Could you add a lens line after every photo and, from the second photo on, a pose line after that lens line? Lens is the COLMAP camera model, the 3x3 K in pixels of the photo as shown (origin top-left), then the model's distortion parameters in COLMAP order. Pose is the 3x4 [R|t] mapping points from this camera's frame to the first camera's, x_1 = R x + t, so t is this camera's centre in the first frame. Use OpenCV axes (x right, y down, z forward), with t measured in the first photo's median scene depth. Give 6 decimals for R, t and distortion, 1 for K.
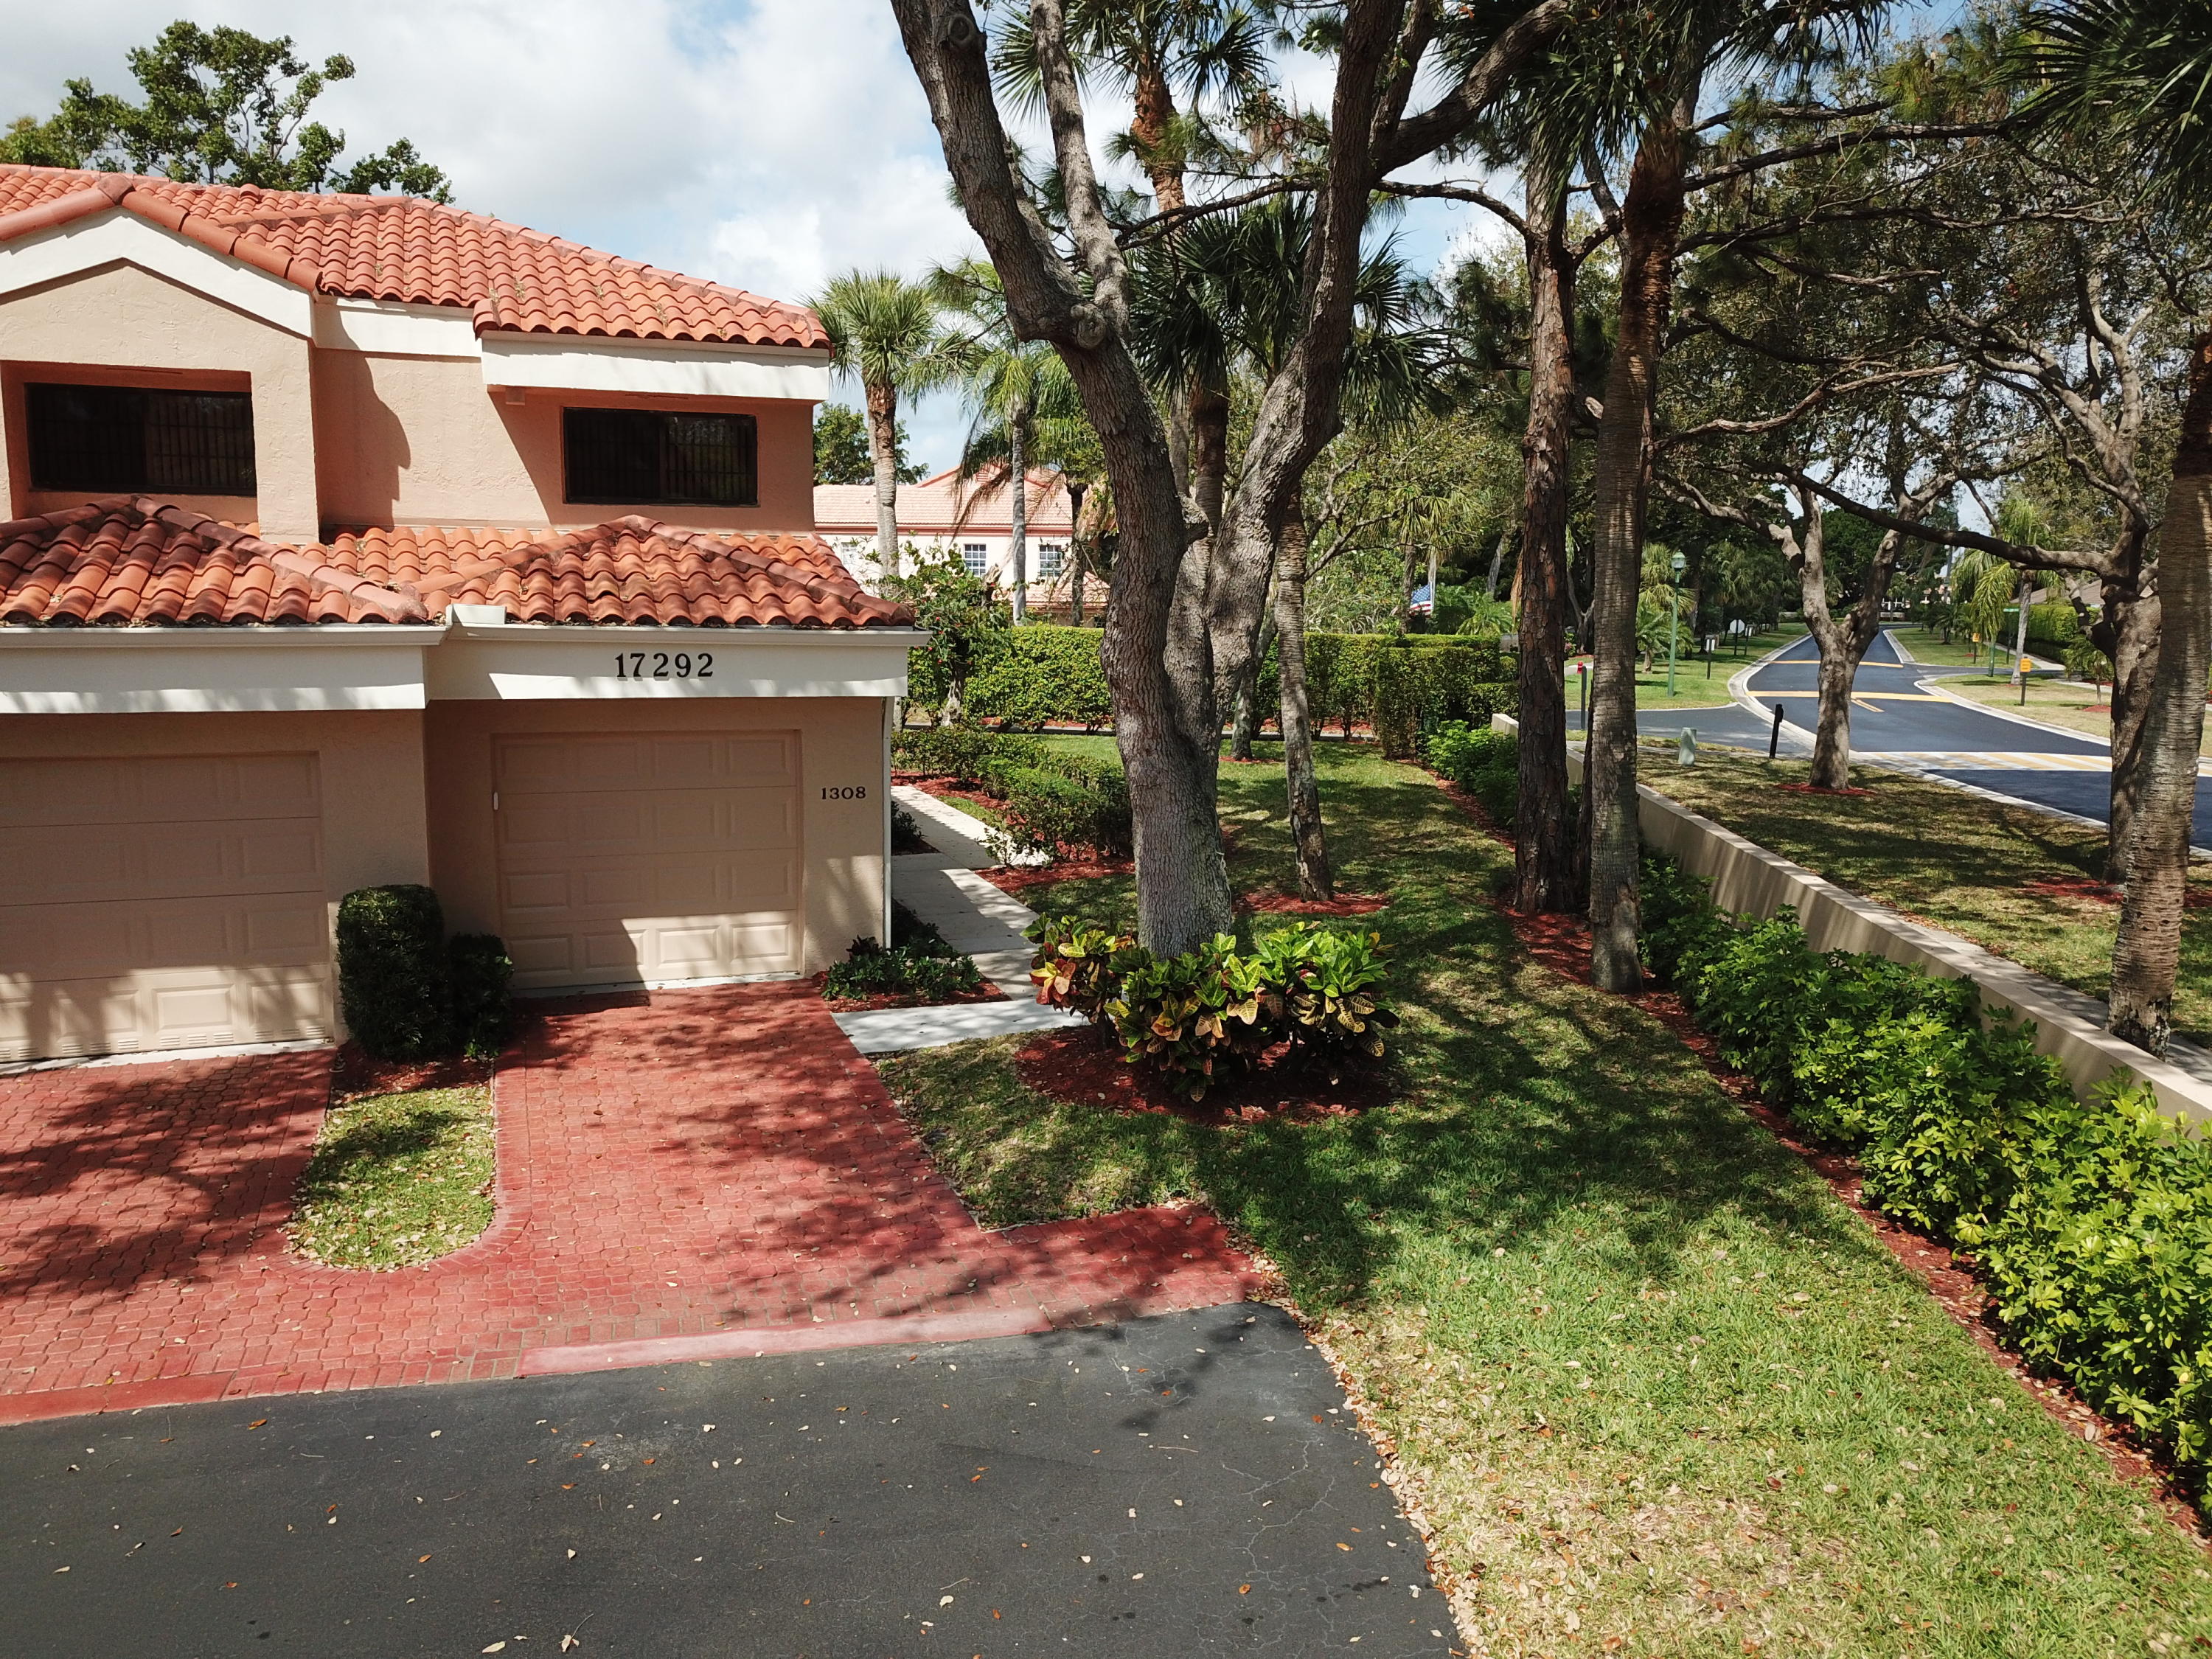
lens RADIAL K [[1684.2, 0, 1107.6], [0, 1684.2, 837.7], [0, 0, 1]] dist [0.003316, 0.003841]
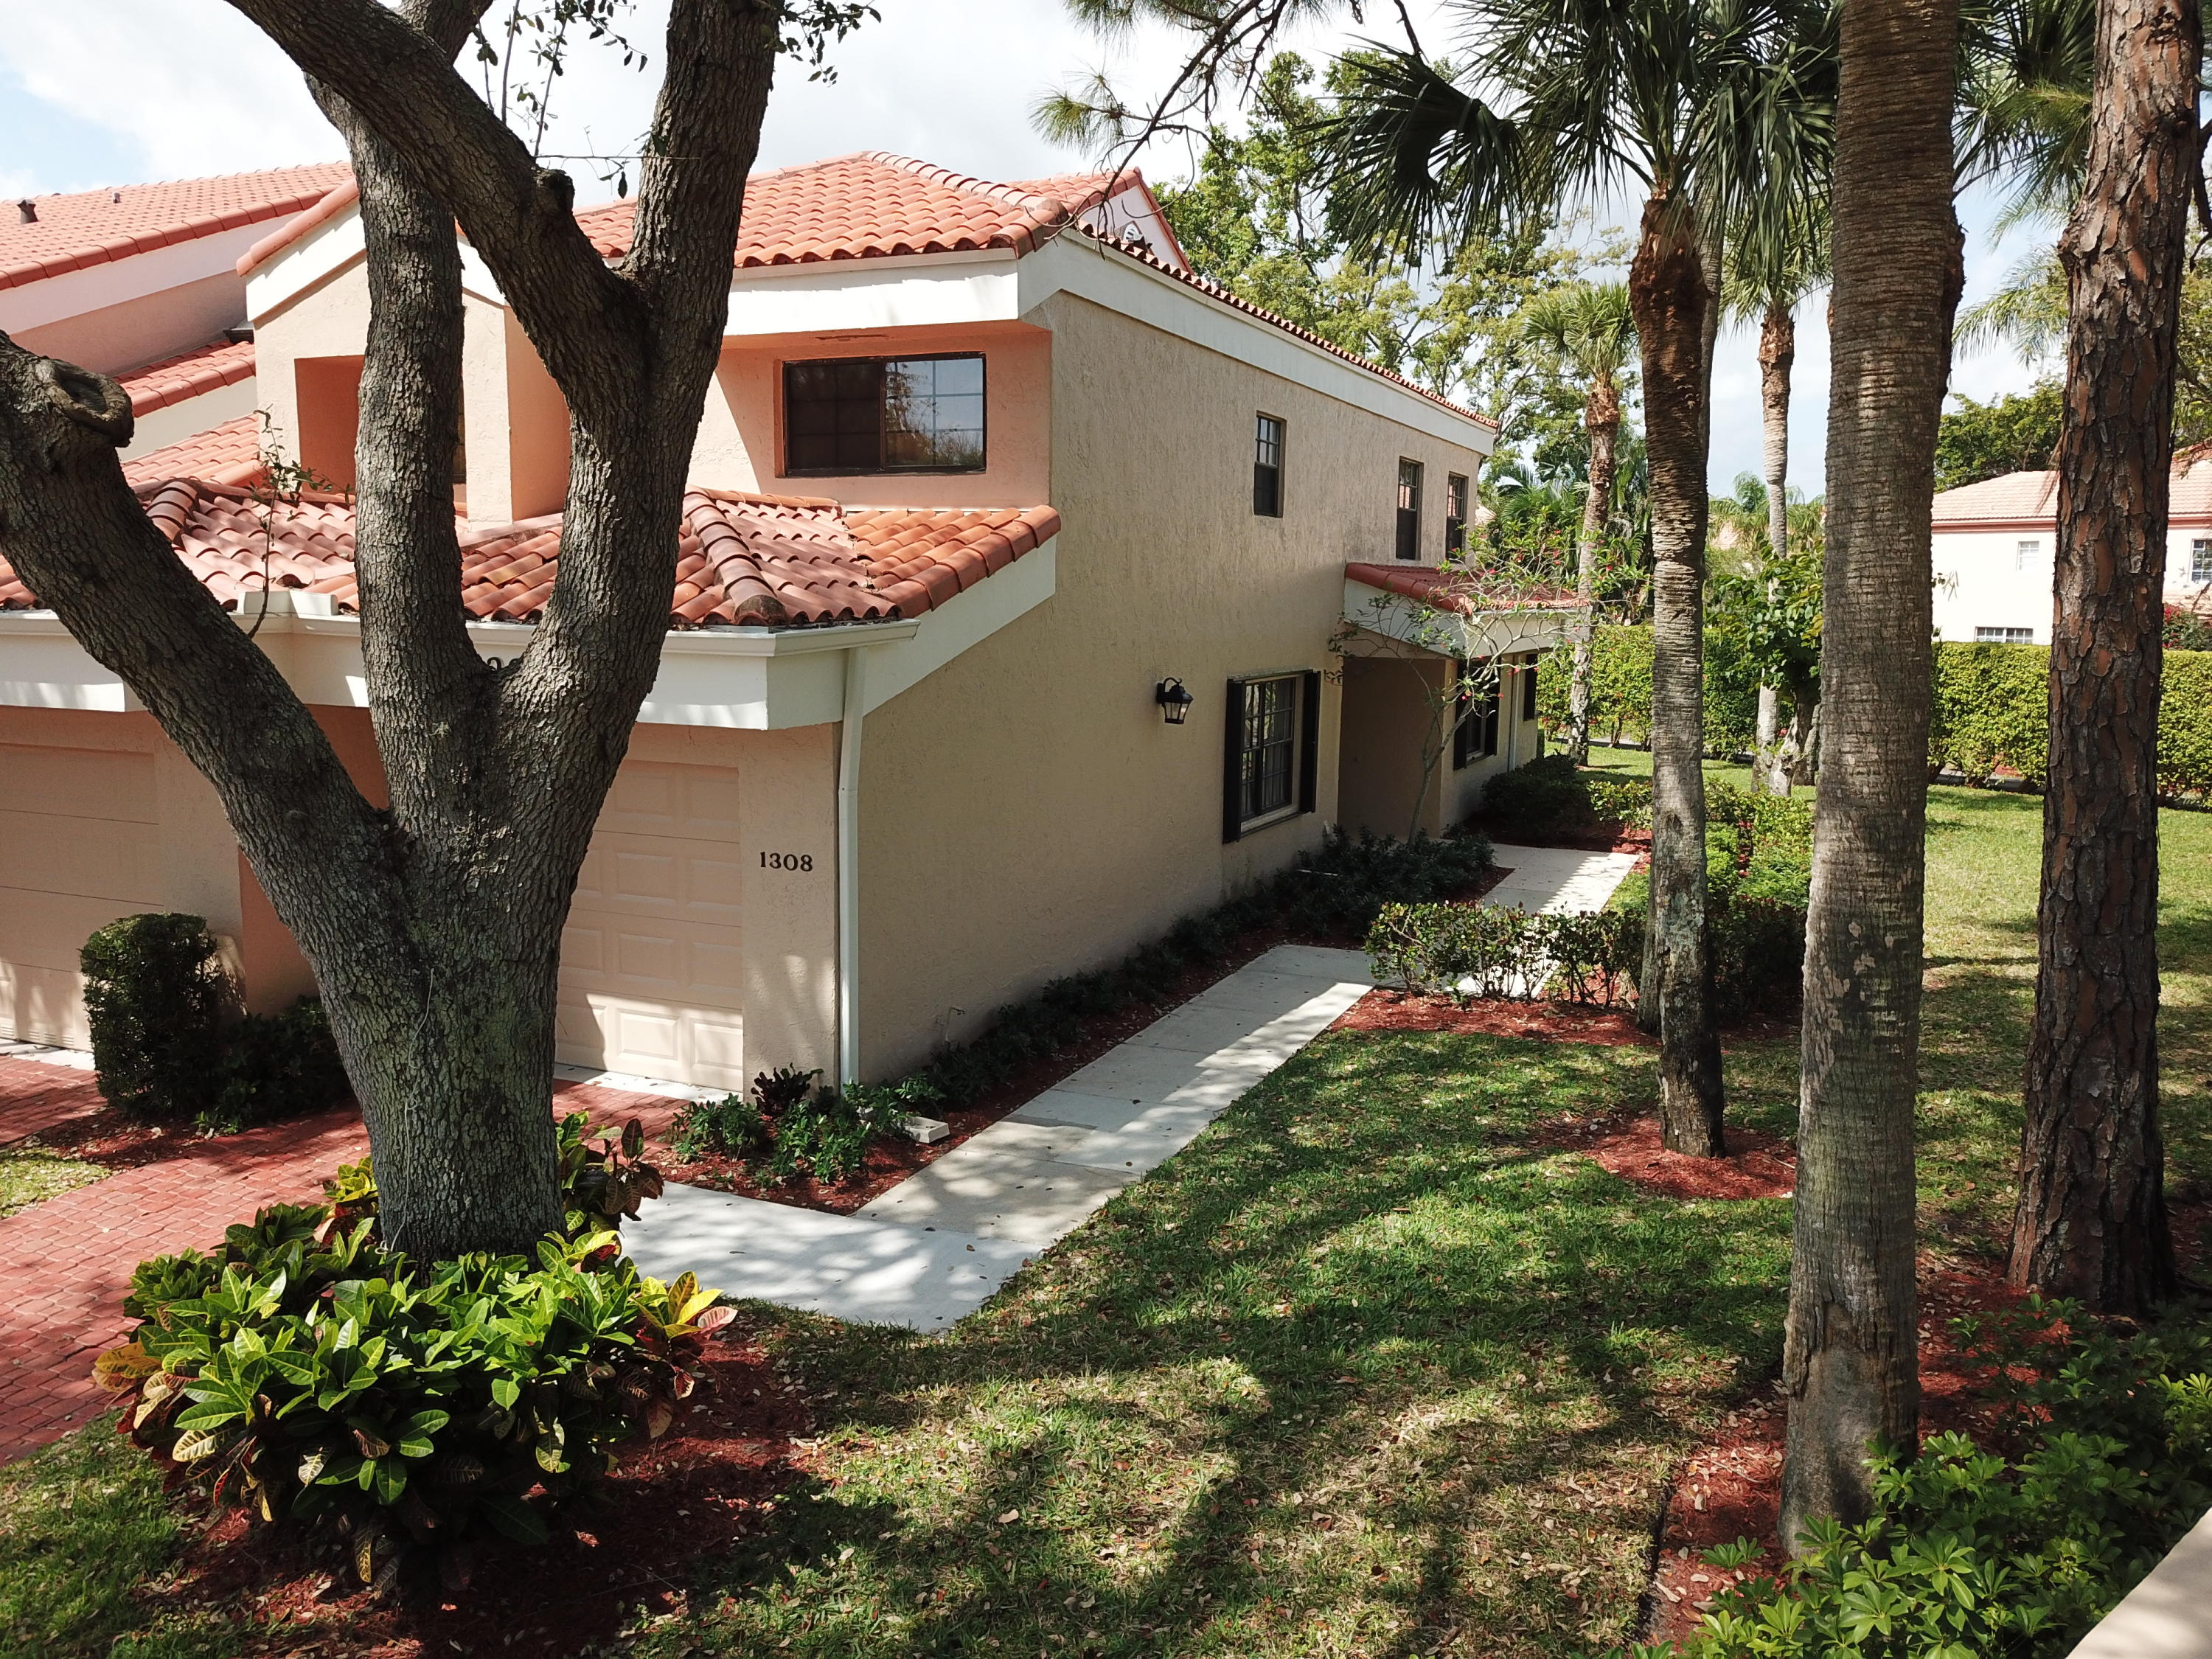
lens RADIAL K [[1684.2, 0, 1105.0], [0, 1684.2, 817.2], [0, 0, 1]] dist [0.003316, 0.003841]
pose [[0.724990, 0.092893, -0.682466, 0.506956], [-0.105578, 0.994141, 0.023159, -0.092201], [0.680619, 0.055263, 0.730550, 0.693700]]
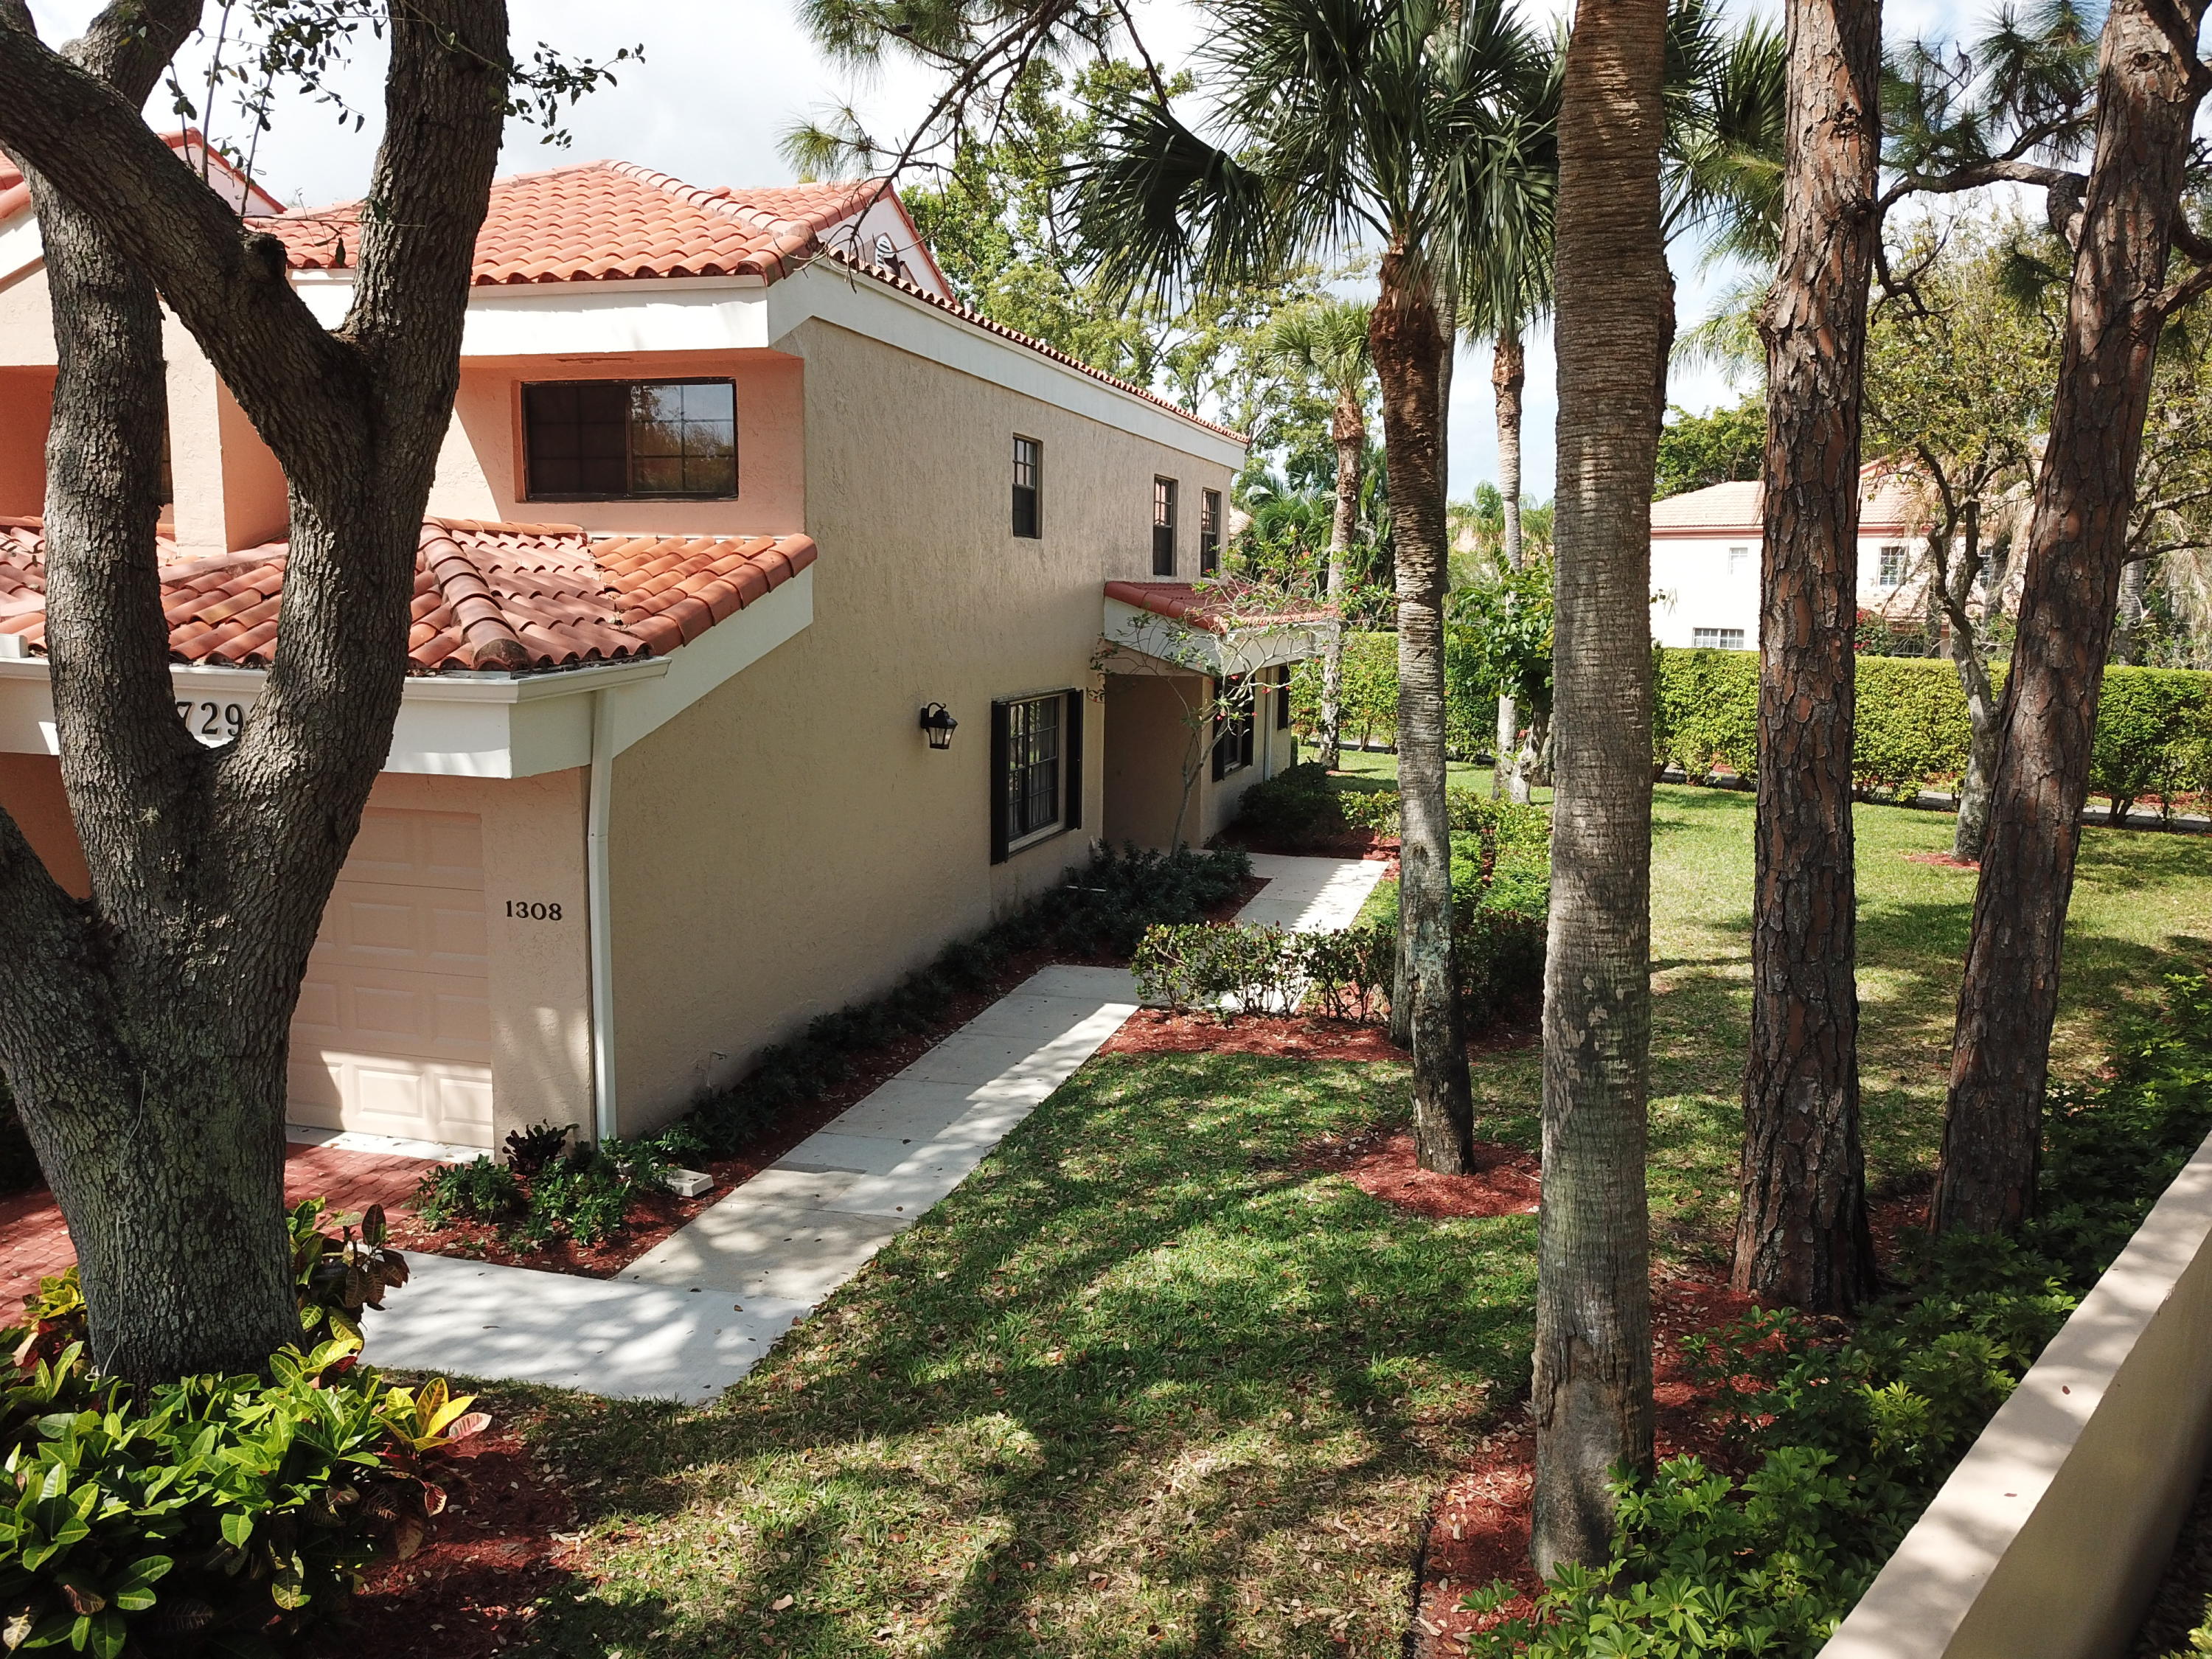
lens RADIAL K [[1684.2, 0, 1101.3], [0, 1684.2, 816.8], [0, 0, 1]] dist [0.003316, 0.003841]
pose [[0.813094, 0.079064, -0.576738, 0.505800], [-0.087900, 0.996049, 0.012622, -0.113766], [0.575457, 0.040432, 0.816832, 0.693039]]
